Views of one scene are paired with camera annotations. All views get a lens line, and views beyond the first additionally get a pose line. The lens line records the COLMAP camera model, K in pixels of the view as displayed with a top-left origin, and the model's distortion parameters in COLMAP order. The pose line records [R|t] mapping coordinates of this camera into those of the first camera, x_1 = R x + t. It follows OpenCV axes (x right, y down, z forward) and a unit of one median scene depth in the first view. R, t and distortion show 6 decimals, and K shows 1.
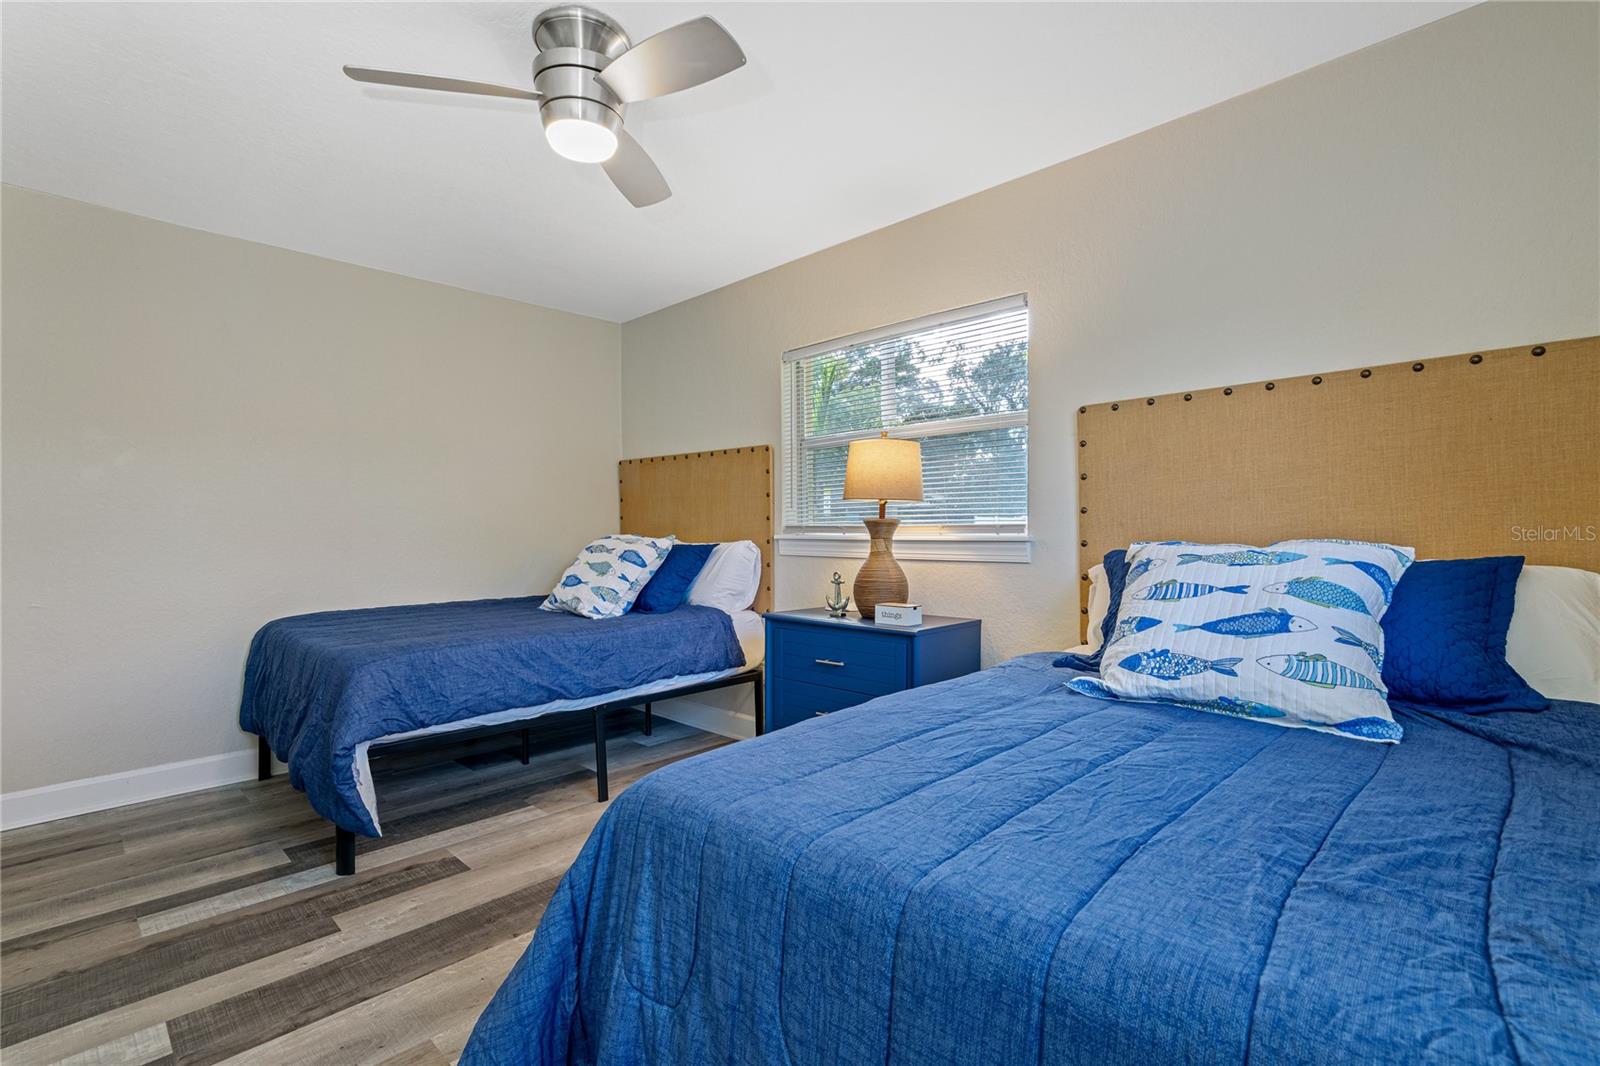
lens RADIAL K [[746.3, 0, 795.7], [0, 746.3, 530.3], [0, 0, 1]] dist [-0.004084, 0.004405]
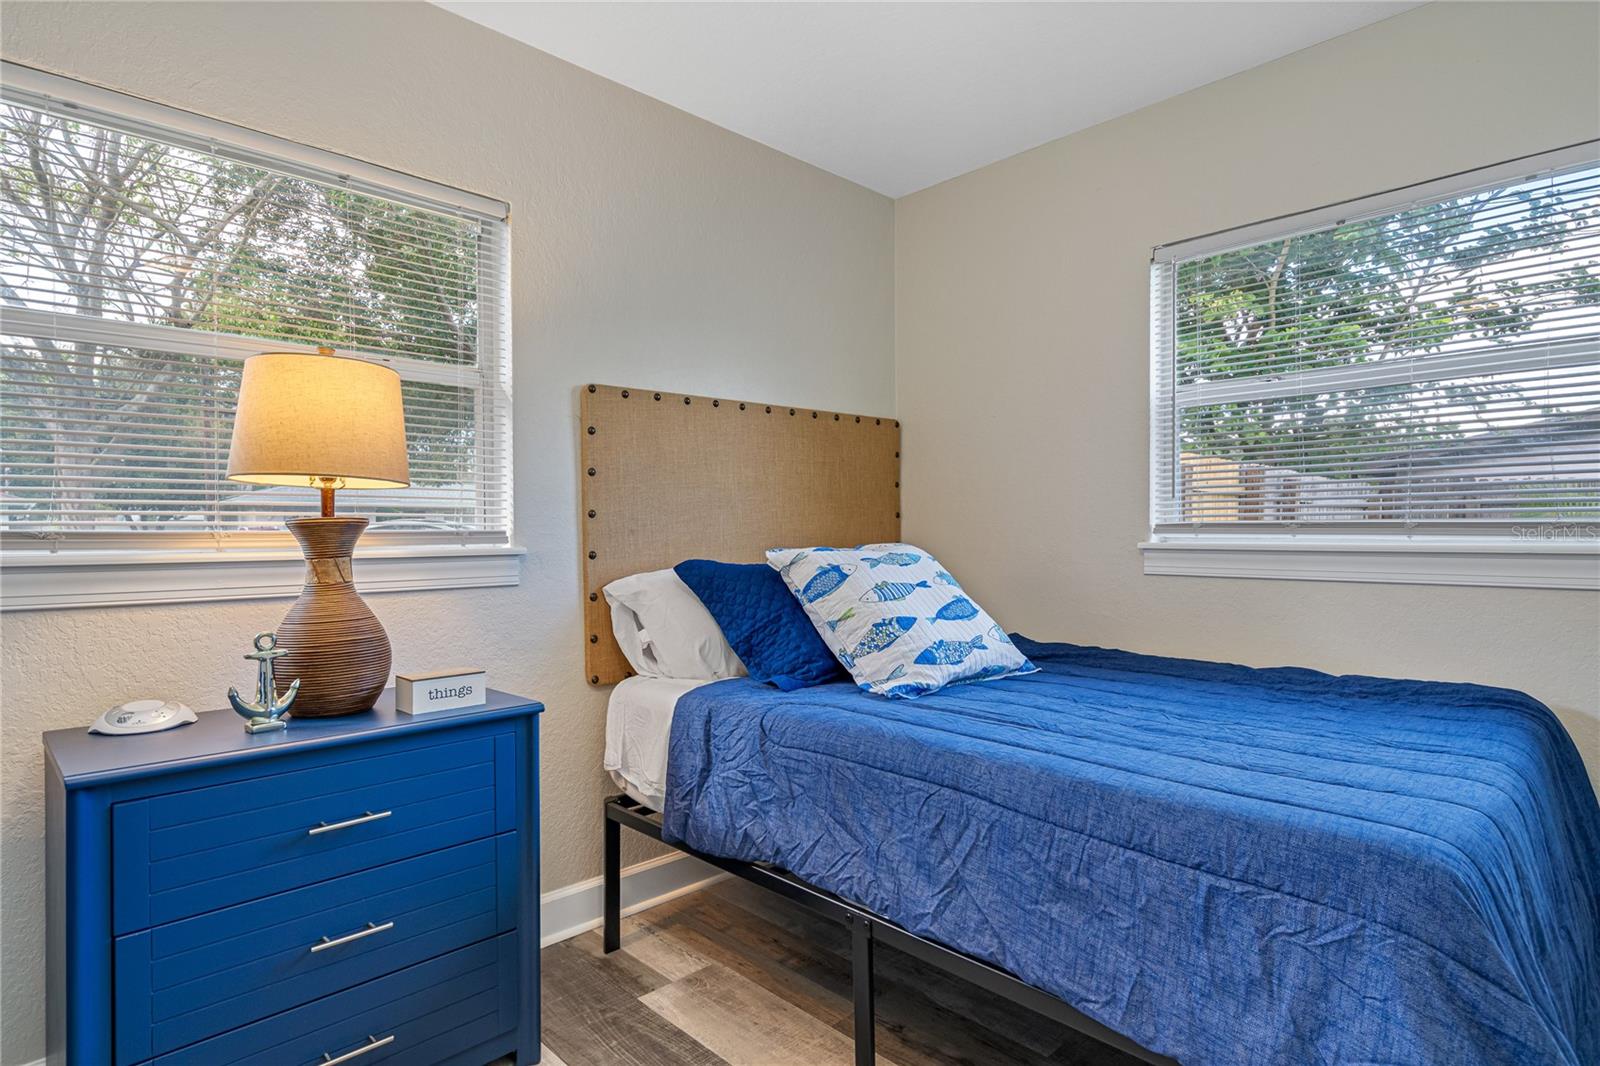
lens RADIAL K [[856.0, 0, 798.3], [0, 856.0, 530.0], [0, 0, 1]] dist [-0.000277, 0.000183]
pose [[0.024123, 0.008843, 0.999670, -0.470415], [0.007523, 0.999931, -0.009027, 0.000399], [-0.999681, 0.007738, 0.024054, 0.674081]]
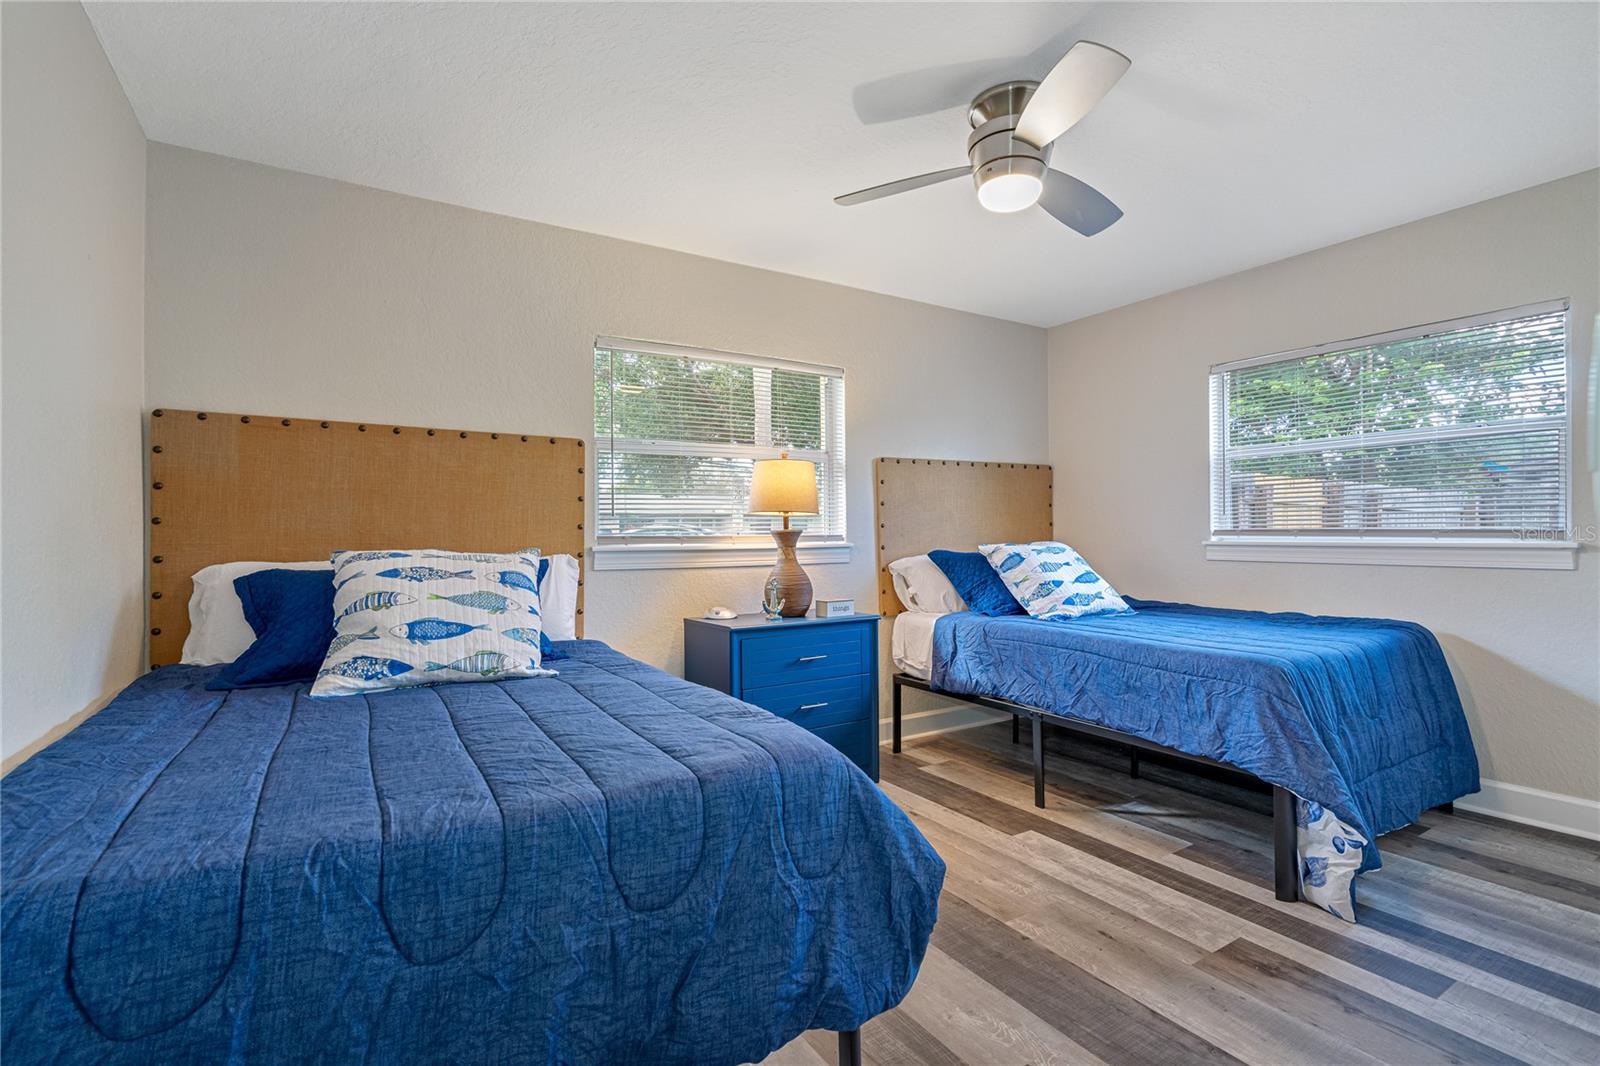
lens RADIAL K [[746.3, 0, 788.7], [0, 746.3, 525.5], [0, 0, 1]] dist [-0.004084, 0.004405]
pose [[0.237826, 0.015746, 0.971180, -1.013403], [0.007668, 0.999807, -0.018087, -0.000974], [-0.971277, 0.011749, 0.237660, 0.734956]]
